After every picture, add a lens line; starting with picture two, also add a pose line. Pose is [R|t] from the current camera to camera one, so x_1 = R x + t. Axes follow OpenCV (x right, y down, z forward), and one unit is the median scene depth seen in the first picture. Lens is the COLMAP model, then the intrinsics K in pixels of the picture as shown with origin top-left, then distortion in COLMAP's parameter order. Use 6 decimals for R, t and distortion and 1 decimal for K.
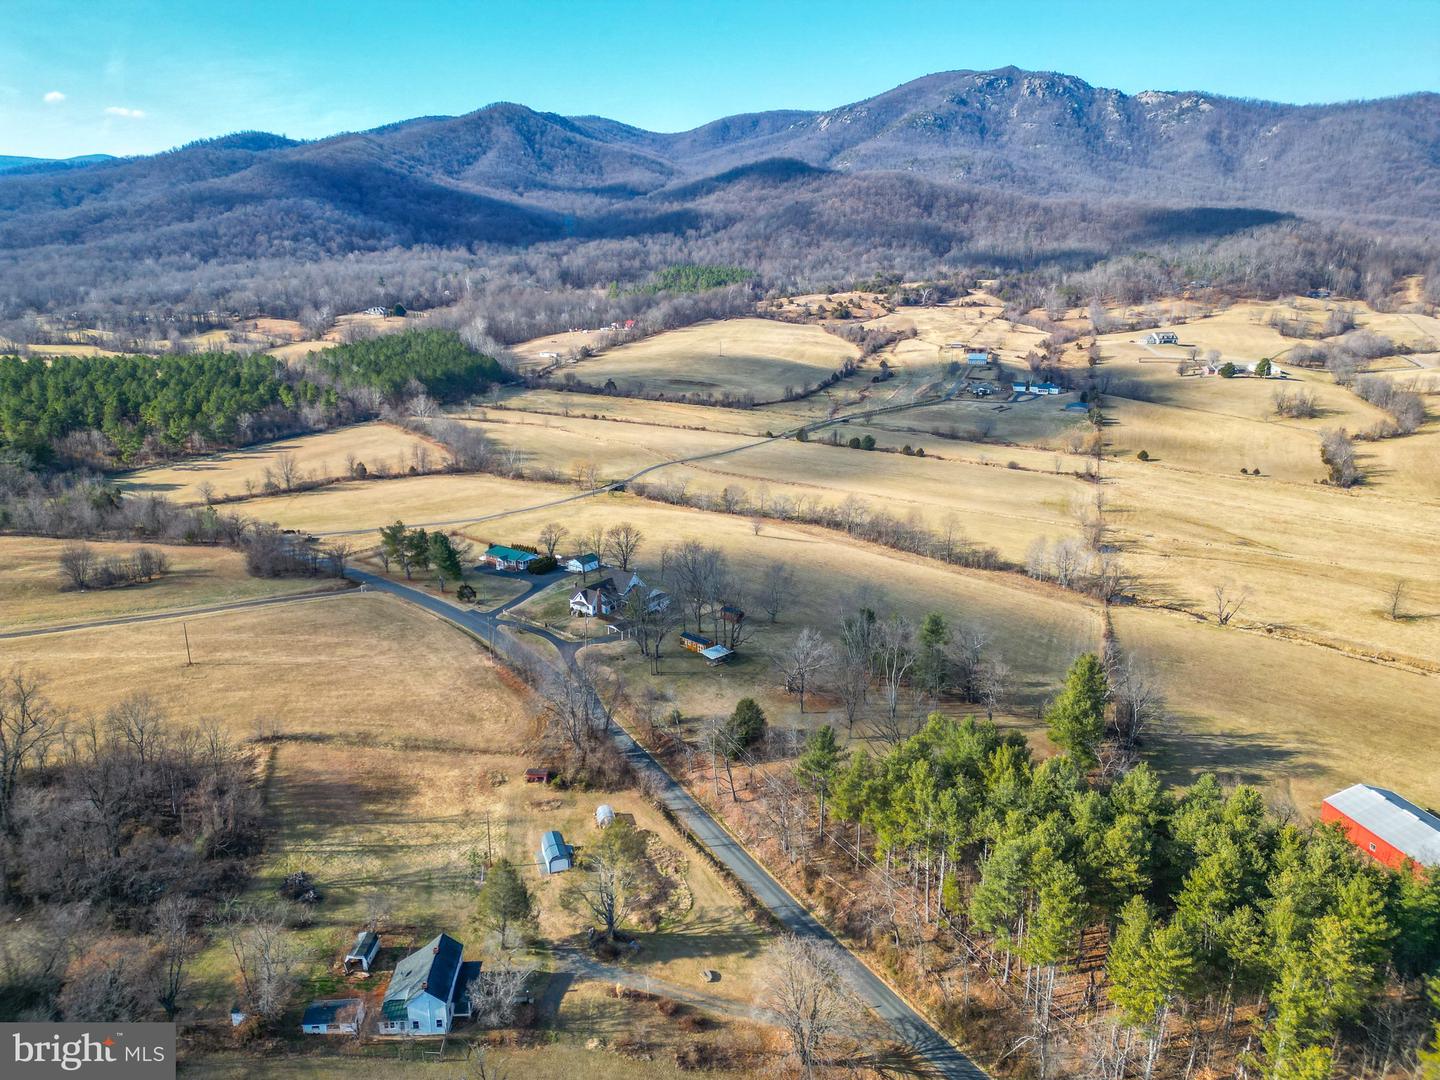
lens RADIAL K [[997.3, 0, 716.7], [0, 997.3, 539.3], [0, 0, 1]] dist [0.080888, -0.074522]
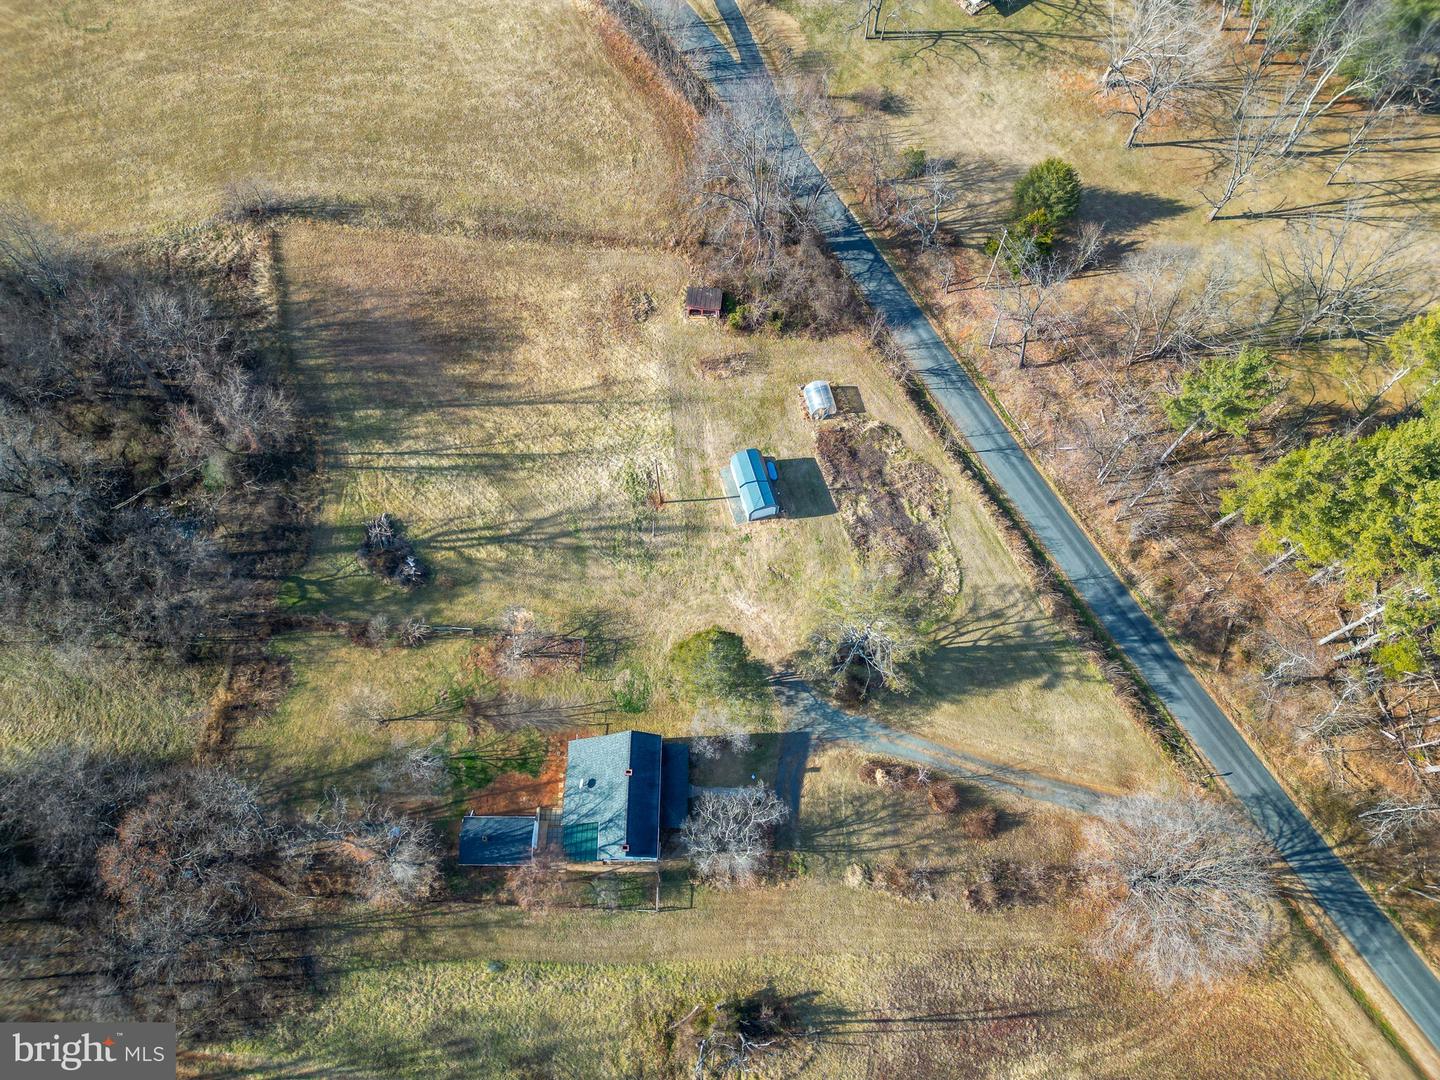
lens RADIAL K [[997.3, 0, 716.7], [0, 997.3, 539.3], [0, 0, 1]] dist [0.080888, -0.074522]
pose [[0.998380, 0.052172, -0.022719, -0.161627], [-0.016544, 0.648121, 0.761358, -0.157435], [0.054446, -0.759748, 0.647934, 0.525620]]
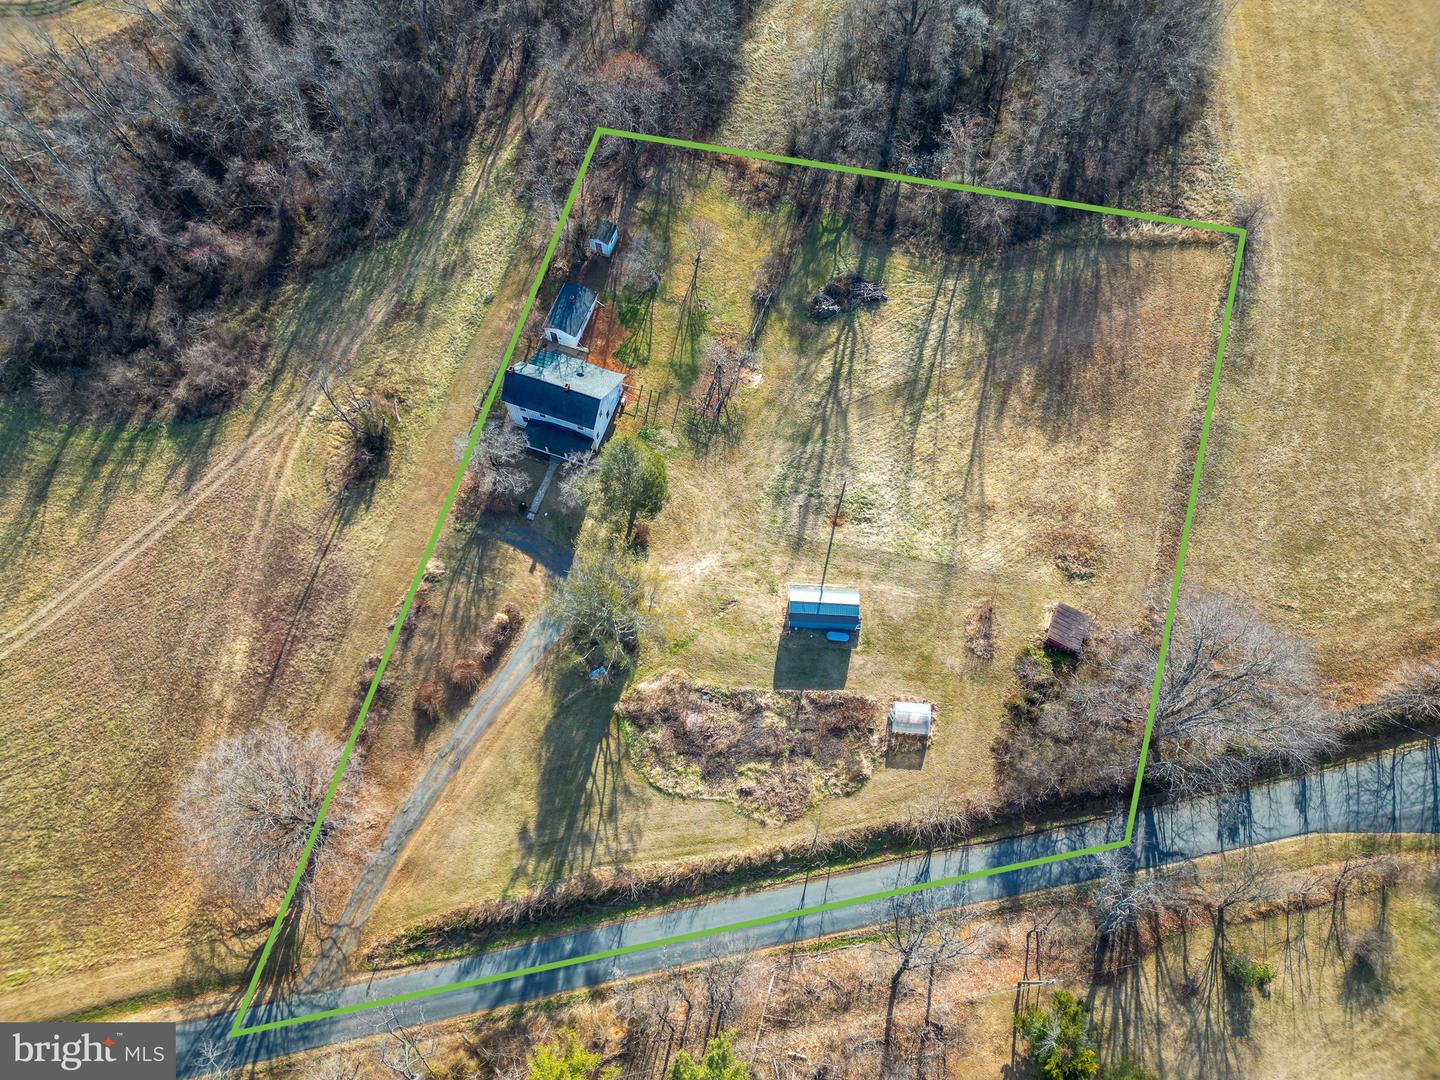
lens RADIAL K [[997.3, 0, 716.7], [0, 997.3, 539.3], [0, 0, 1]] dist [0.080888, -0.074522]
pose [[-0.381987, 0.844583, -0.375187, 0.059353], [-0.260956, 0.290880, 0.920484, -0.245682], [0.886559, 0.449521, 0.109287, 0.820658]]
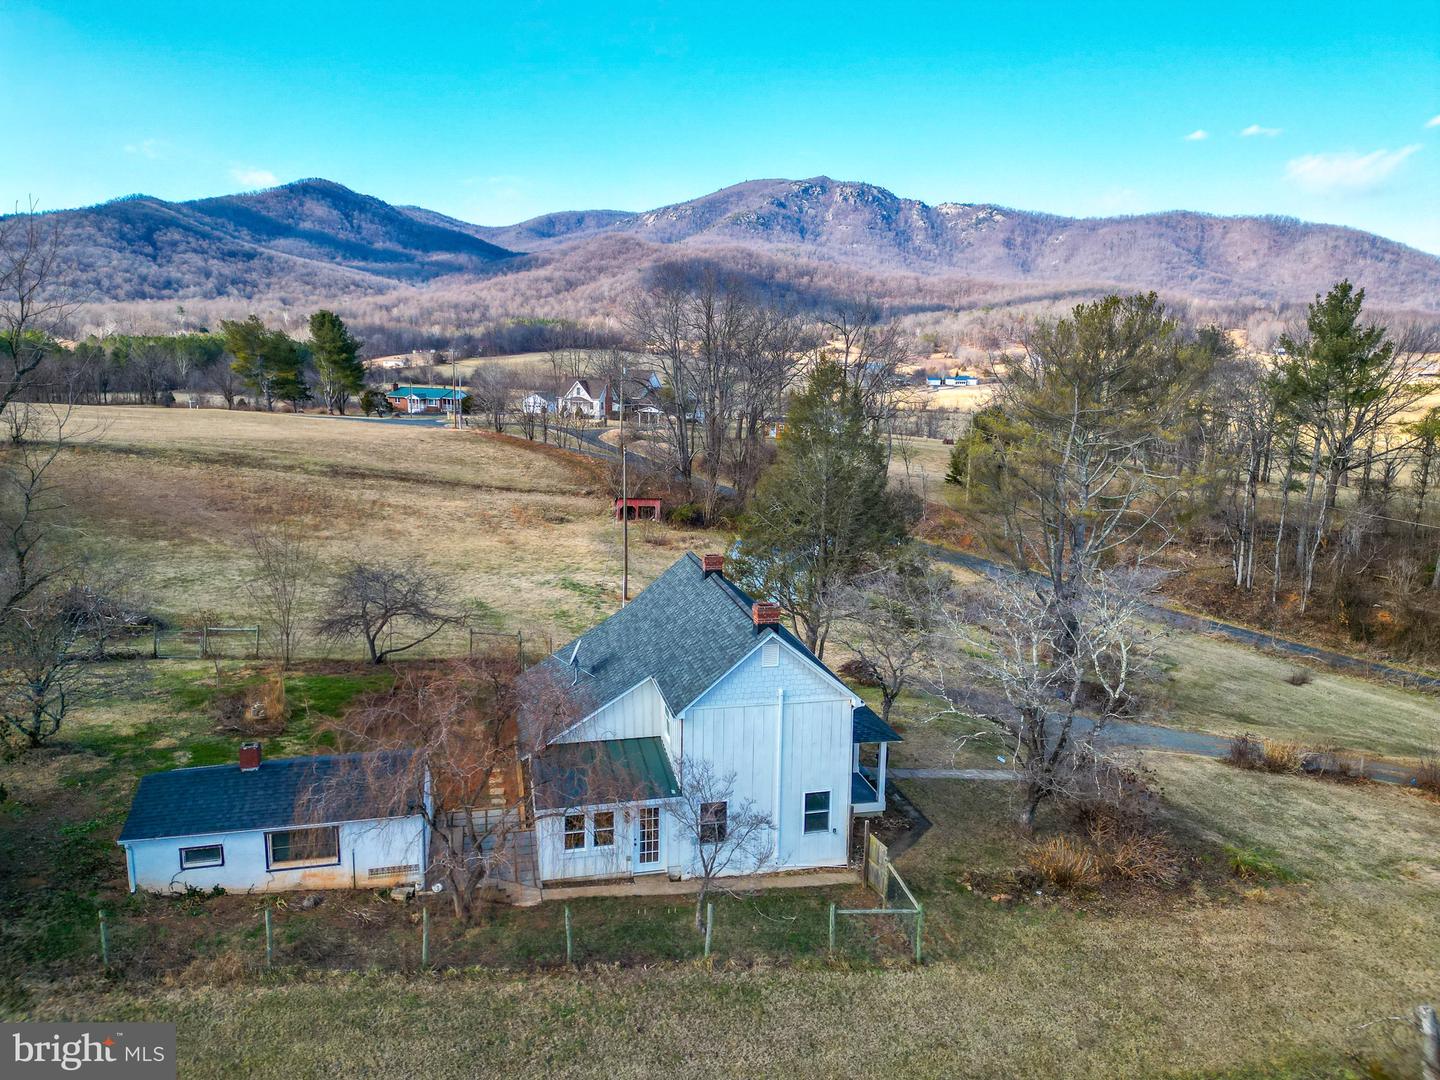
lens RADIAL K [[997.3, 0, 716.7], [0, 997.3, 539.3], [0, 0, 1]] dist [0.080888, -0.074522]
pose [[0.984300, -0.017131, 0.175671, -0.243957], [0.035529, 0.994137, -0.102128, 0.324932], [-0.172892, 0.106766, 0.979137, 0.582516]]
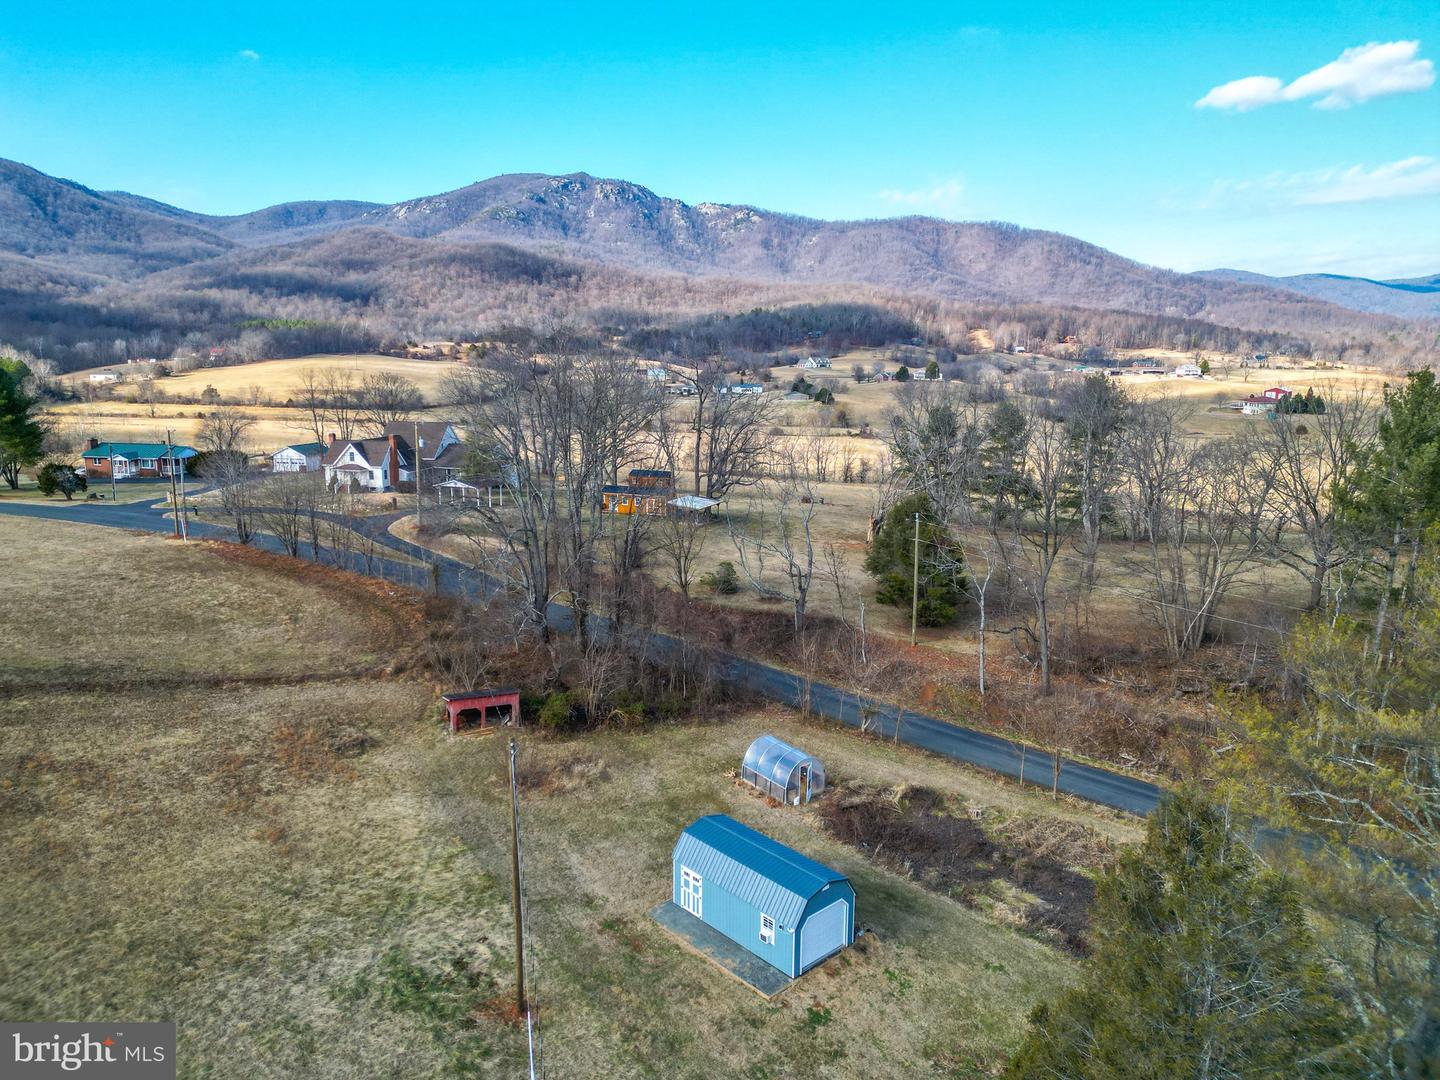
lens RADIAL K [[997.3, 0, 716.7], [0, 997.3, 539.3], [0, 0, 1]] dist [0.080888, -0.074522]
pose [[0.919602, -0.070380, 0.386495, -0.248087], [0.110483, 0.990446, -0.082520, 0.236378], [-0.376994, 0.118587, 0.918593, 0.739163]]
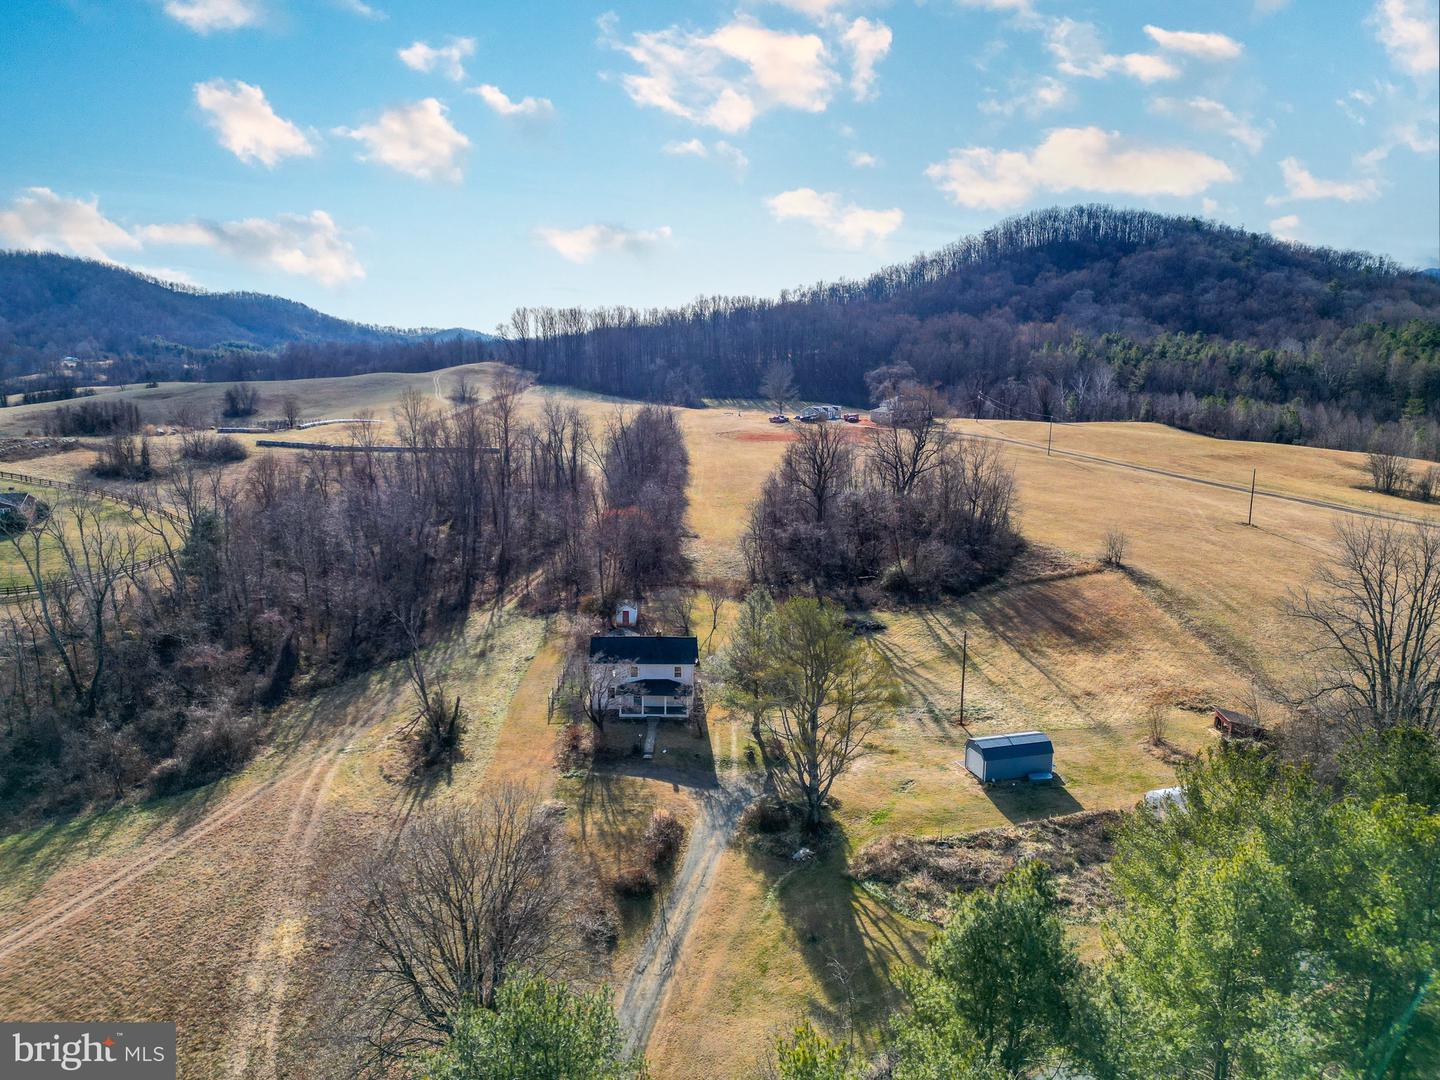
lens RADIAL K [[997.3, 0, 716.7], [0, 997.3, 539.3], [0, 0, 1]] dist [0.080888, -0.074522]
pose [[-0.050770, 0.182375, -0.981917, 0.355415], [-0.291639, 0.937624, 0.189227, 0.136192], [0.955180, 0.295973, 0.005584, 0.776707]]
